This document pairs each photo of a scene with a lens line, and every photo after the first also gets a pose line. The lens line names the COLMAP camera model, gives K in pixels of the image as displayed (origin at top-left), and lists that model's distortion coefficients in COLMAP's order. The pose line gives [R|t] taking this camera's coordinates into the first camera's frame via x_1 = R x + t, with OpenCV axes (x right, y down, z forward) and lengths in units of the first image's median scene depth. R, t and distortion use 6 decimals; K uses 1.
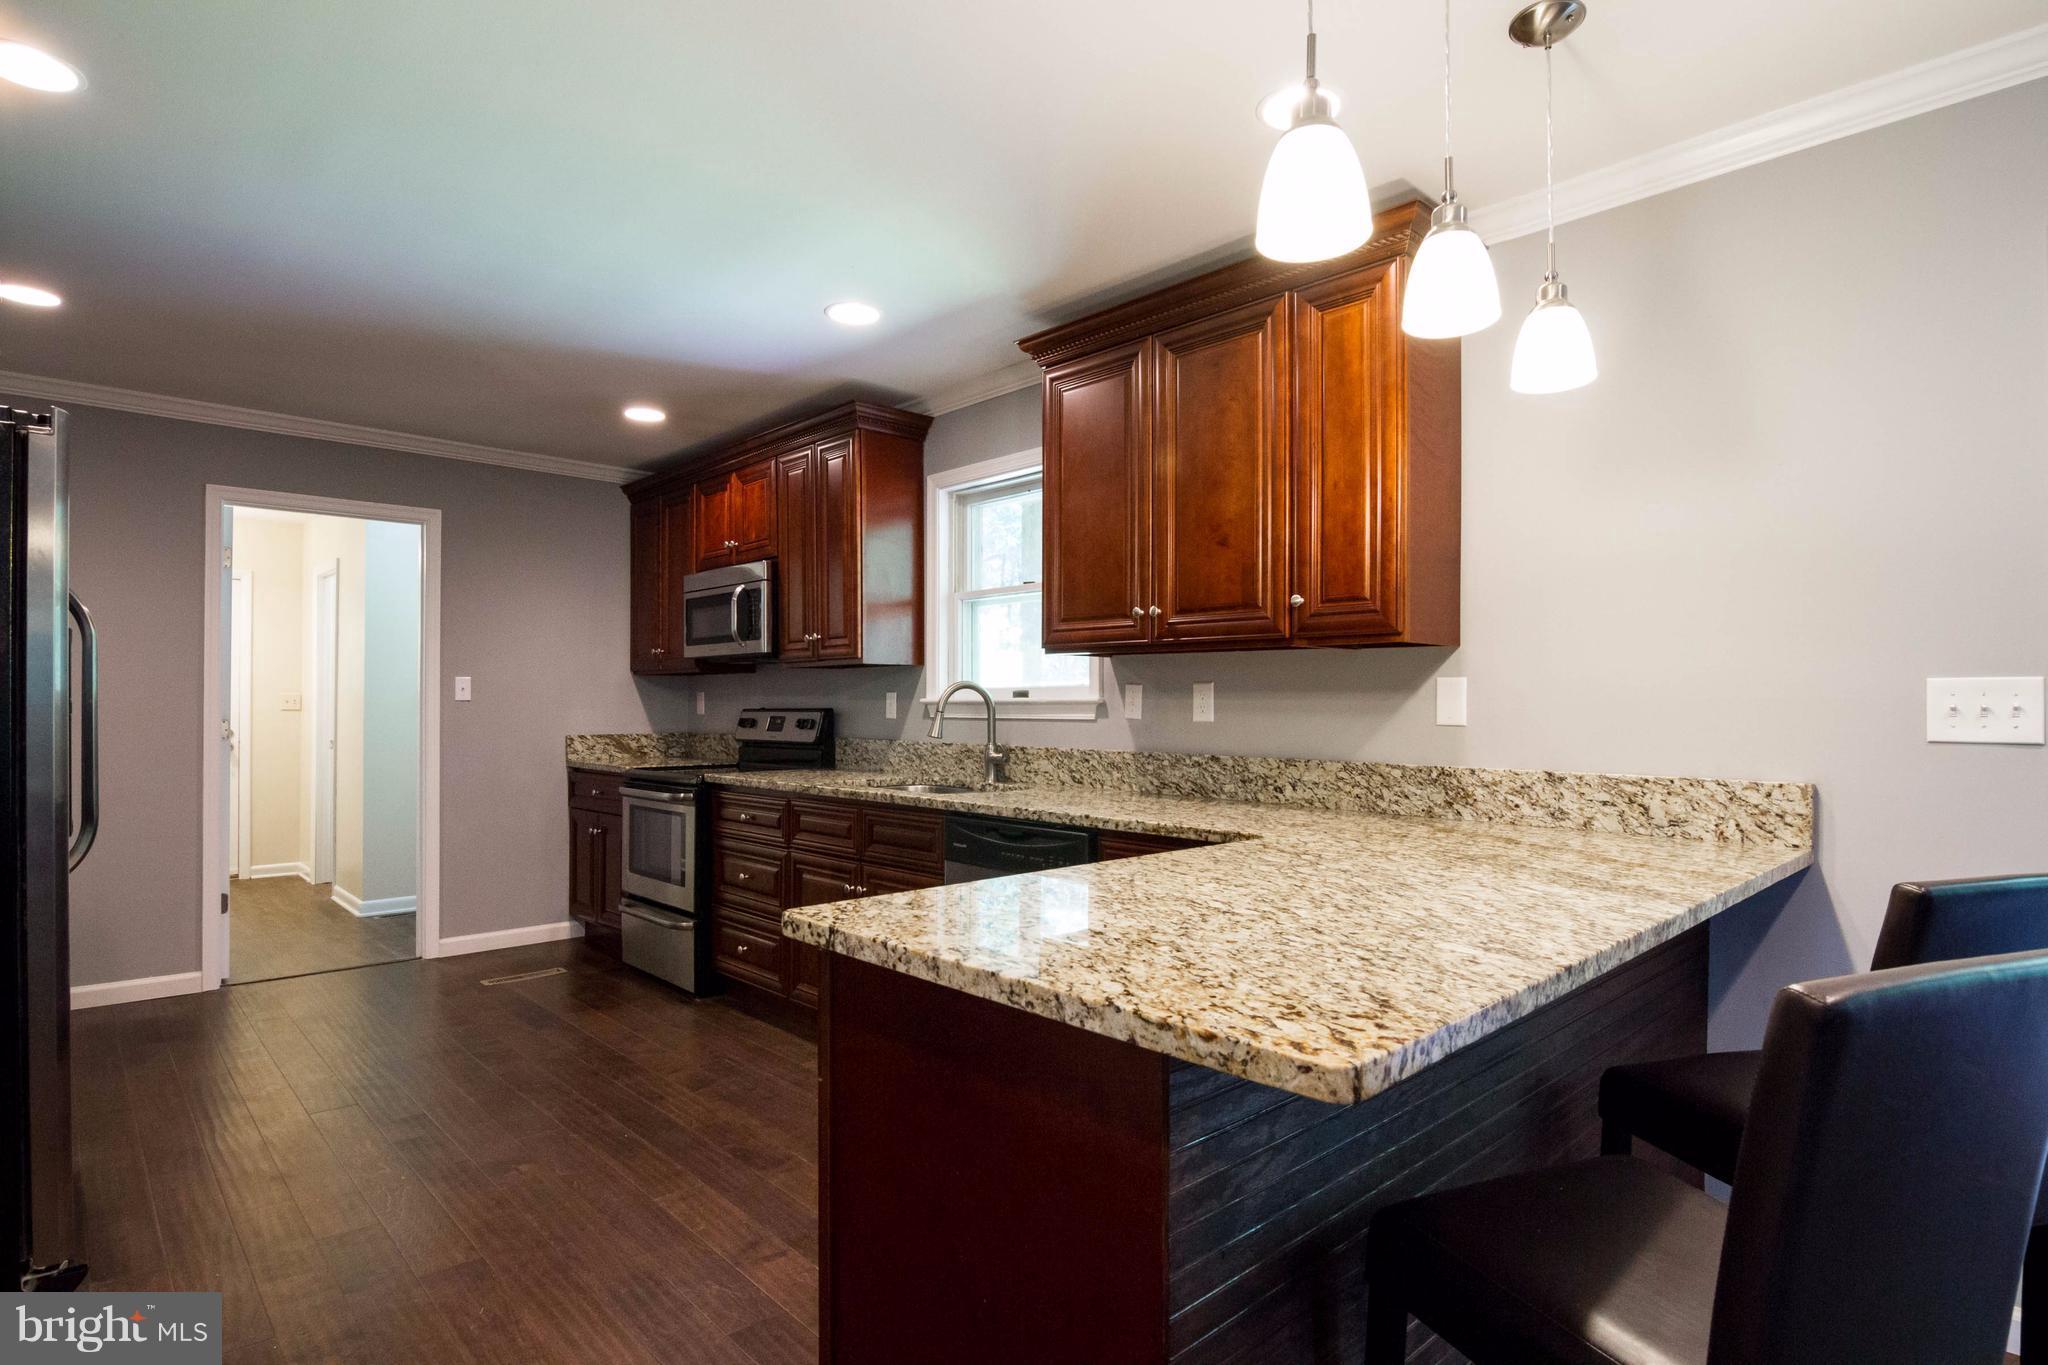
lens RADIAL K [[1050.1, 0, 1033.2], [0, 1050.1, 702.1], [0, 0, 1]] dist [-0.002704, -0.000749]
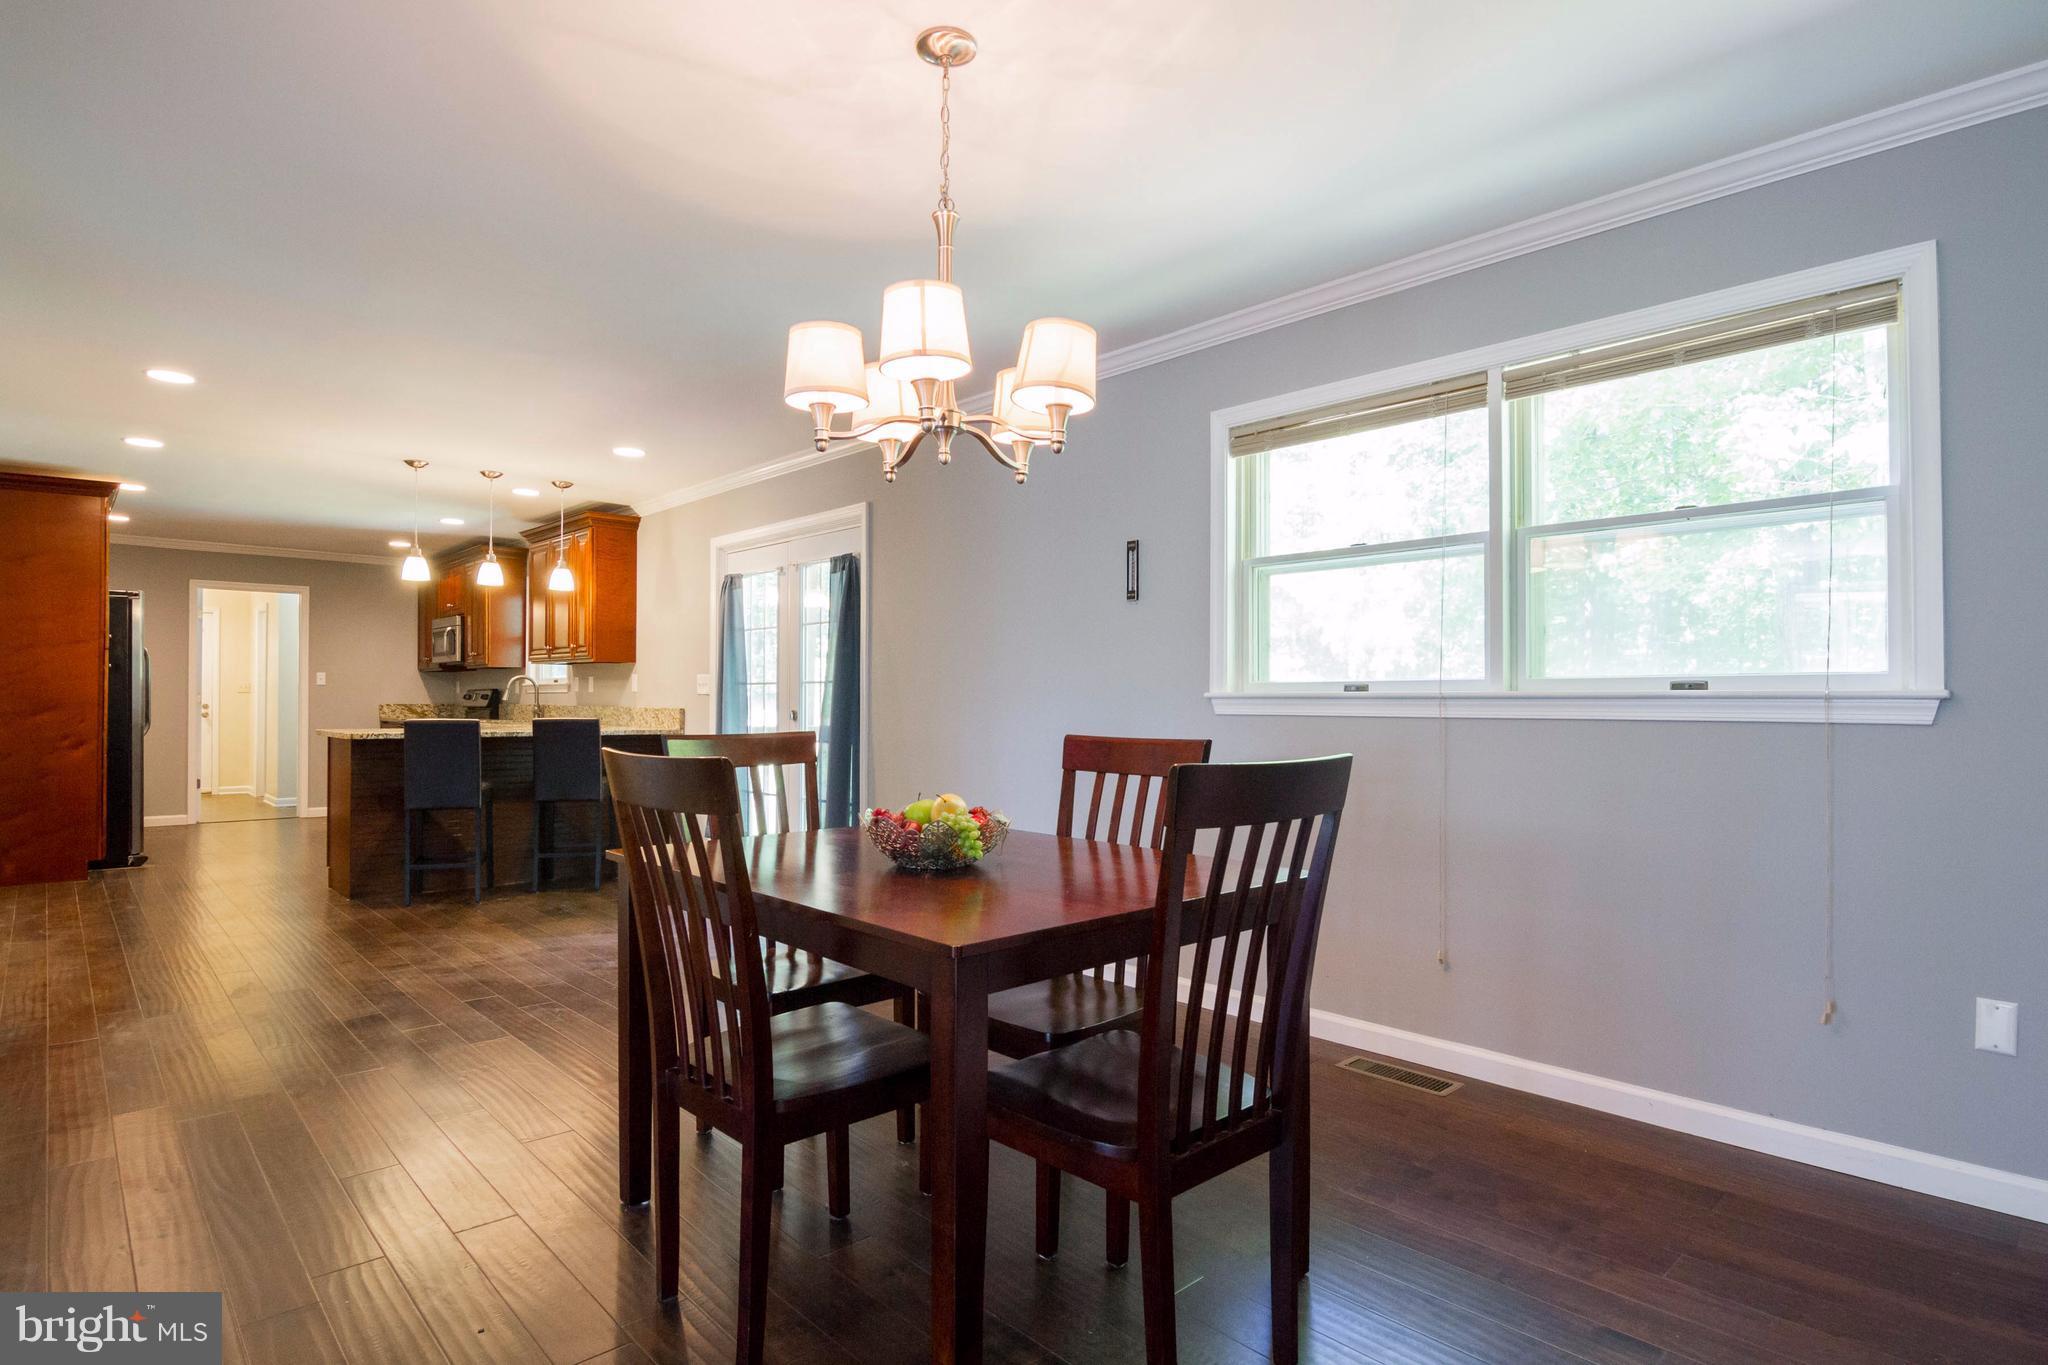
lens RADIAL K [[1093.5, 0, 1018.4], [0, 1093.5, 681.9], [0, 0, 1]] dist [-0.012551, -0.000948]
pose [[0.999738, 0.001005, -0.022866, 0.831754], [-0.001198, 0.999964, -0.008442, 0.008924], [0.022856, 0.008467, 0.999703, -1.026991]]
